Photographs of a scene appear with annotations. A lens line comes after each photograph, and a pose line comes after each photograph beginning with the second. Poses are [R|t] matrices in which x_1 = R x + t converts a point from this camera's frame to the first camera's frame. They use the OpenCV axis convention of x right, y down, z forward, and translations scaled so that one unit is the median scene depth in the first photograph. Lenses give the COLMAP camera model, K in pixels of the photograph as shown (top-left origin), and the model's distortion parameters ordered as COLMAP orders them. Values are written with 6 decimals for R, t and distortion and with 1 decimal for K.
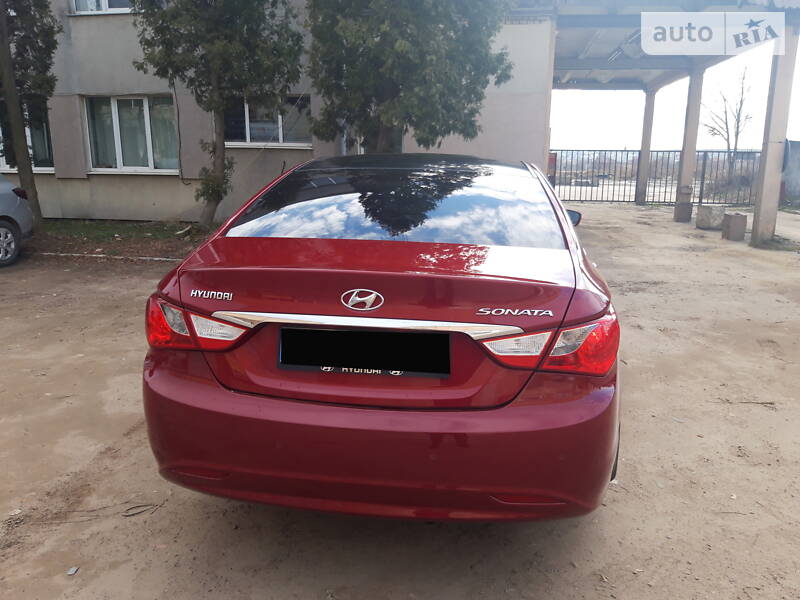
lens RADIAL K [[624.6, 0, 413.2], [0, 624.6, 290.3], [0, 0, 1]] dist [0.058592, -0.107882]
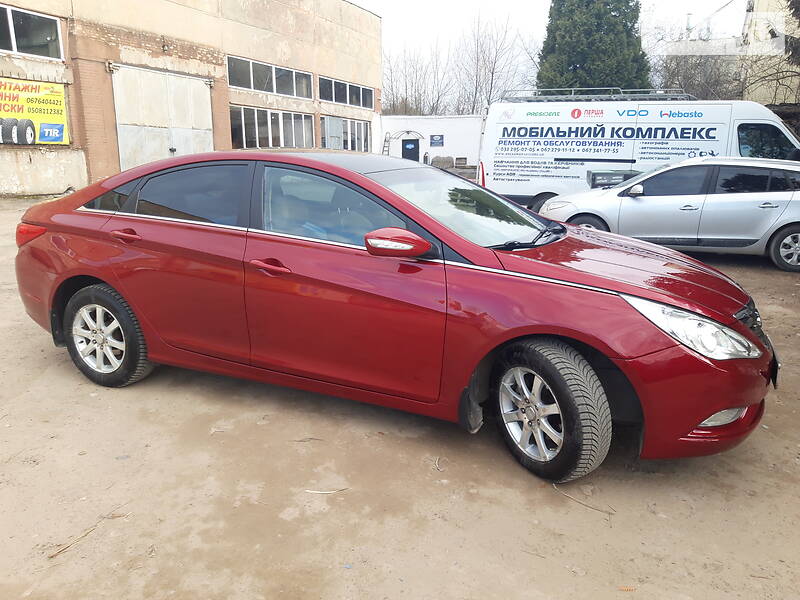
lens RADIAL K [[624.6, 0, 413.2], [0, 624.6, 290.3], [0, 0, 1]] dist [0.058592, -0.107882]
pose [[-0.288953, 0.180169, -0.940237, 1.205338], [-0.207449, 0.947012, 0.245221, -0.329225], [0.934597, 0.265909, -0.236266, 1.711732]]
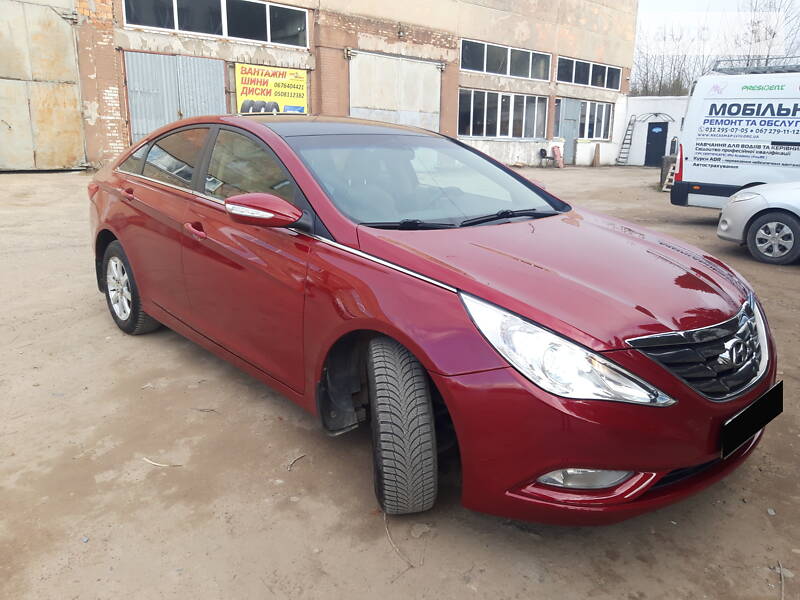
lens RADIAL K [[624.6, 0, 413.2], [0, 624.6, 290.3], [0, 0, 1]] dist [0.058592, -0.107882]
pose [[-0.647177, 0.147972, -0.747841, 0.852690], [-0.188192, 0.919610, 0.344820, -0.390743], [0.738746, 0.363897, -0.567304, 2.101920]]
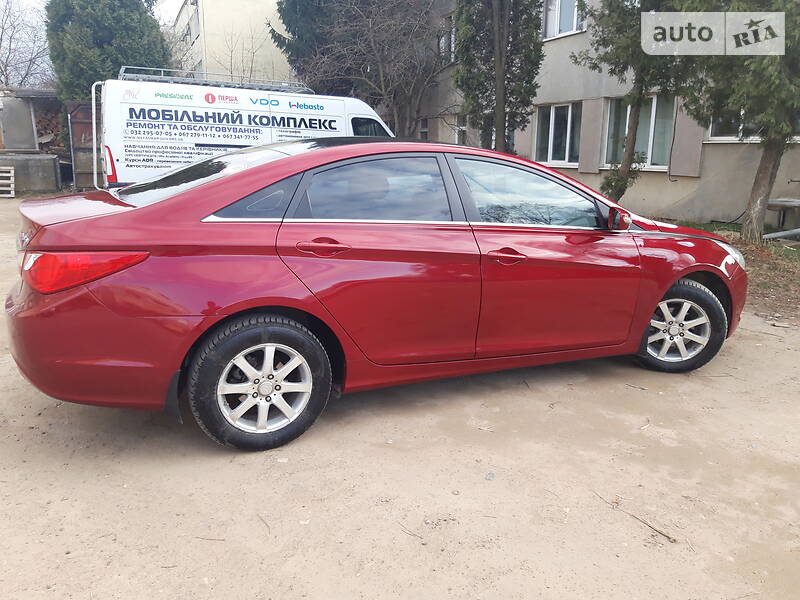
lens RADIAL K [[618.9, 0, 410.0], [0, 618.9, 296.3], [0, 0, 1]] dist [0.073079, -0.128833]
pose [[0.538837, 0.187474, -0.821285, 1.090671], [-0.180818, 0.977938, 0.104601, -0.082312], [0.822776, 0.092140, 0.560848, 0.536161]]
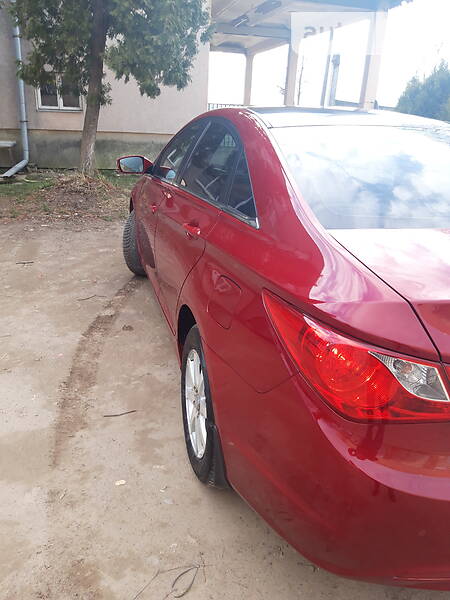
lens RADIAL K [[476.8, 0, 225.0], [0, 476.8, 300.0], [0, 0, 1]] dist [0.057518, -0.113271]
pose [[0.929847, -0.110979, 0.350811, -0.451565], [0.048441, 0.982053, 0.182276, -0.081653], [-0.364744, -0.152495, 0.918535, 0.393521]]
